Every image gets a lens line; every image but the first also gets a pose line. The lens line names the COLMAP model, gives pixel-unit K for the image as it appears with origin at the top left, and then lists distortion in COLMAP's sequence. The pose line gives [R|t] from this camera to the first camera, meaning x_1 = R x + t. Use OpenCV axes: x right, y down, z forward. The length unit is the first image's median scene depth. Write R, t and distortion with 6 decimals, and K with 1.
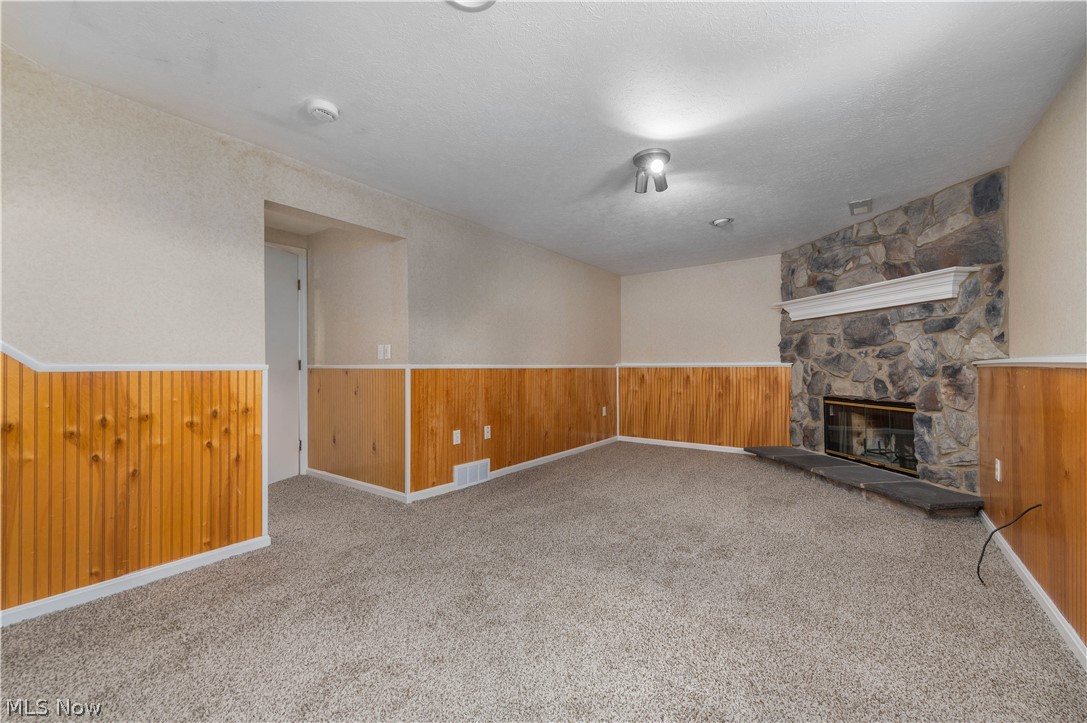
lens RADIAL K [[427.3, 0, 562.2], [0, 427.3, 363.7], [0, 0, 1]] dist [0.012025, -0.003070]
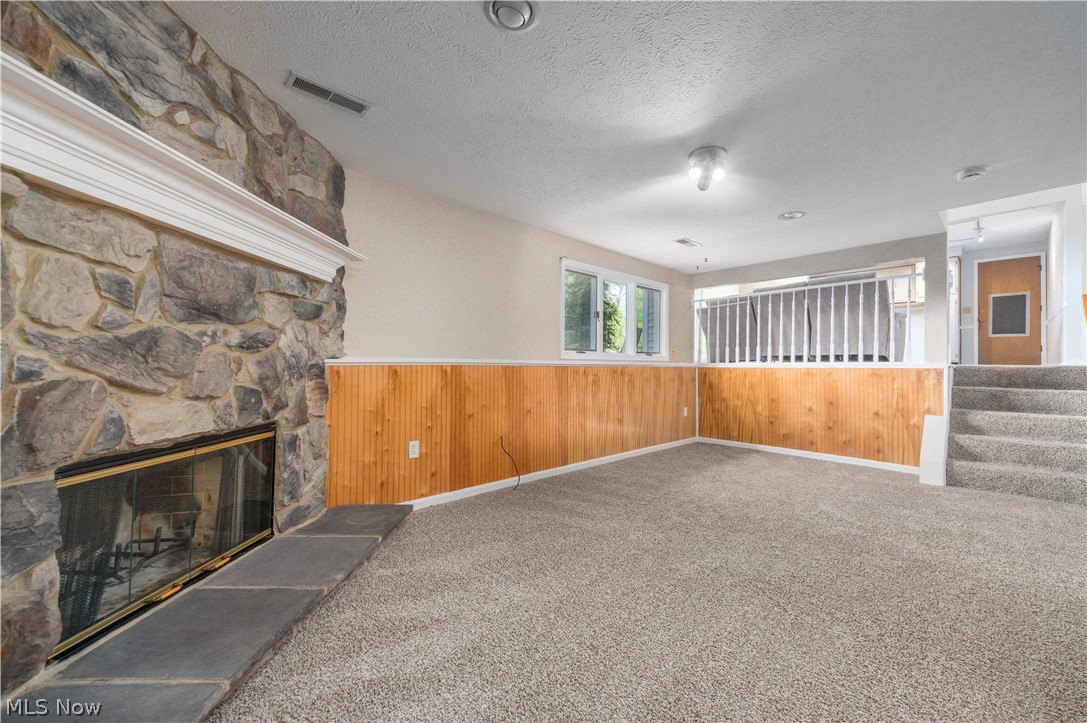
lens RADIAL K [[427.3, 0, 567.5], [0, 427.3, 360.6], [0, 0, 1]] dist [0.012025, -0.003070]
pose [[-0.987521, 0.000602, 0.157484, 0.261031], [-0.002172, 0.999846, -0.017439, 0.009736], [-0.157470, -0.017564, -0.987368, 1.444221]]
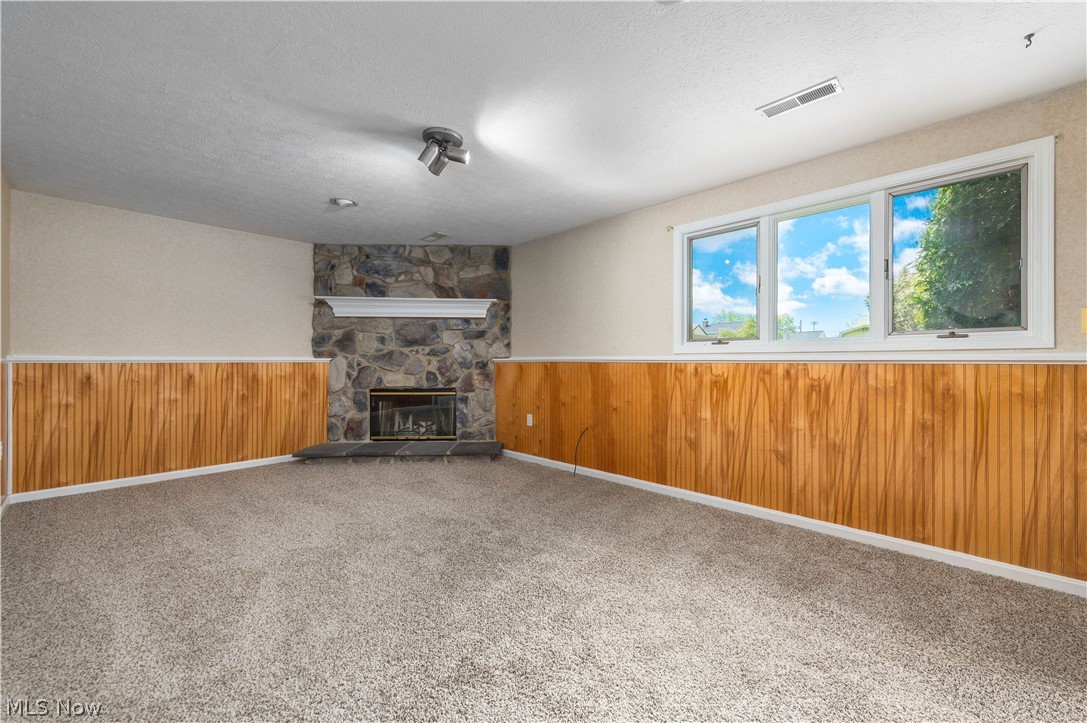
lens RADIAL K [[427.3, 0, 553.3], [0, 427.3, 360.4], [0, 0, 1]] dist [0.012025, -0.003070]
pose [[0.139349, 0.006847, 0.990220, -0.485438], [-0.005616, 0.999965, -0.006124, 0.007969], [-0.990227, -0.004708, 0.139382, 0.445647]]
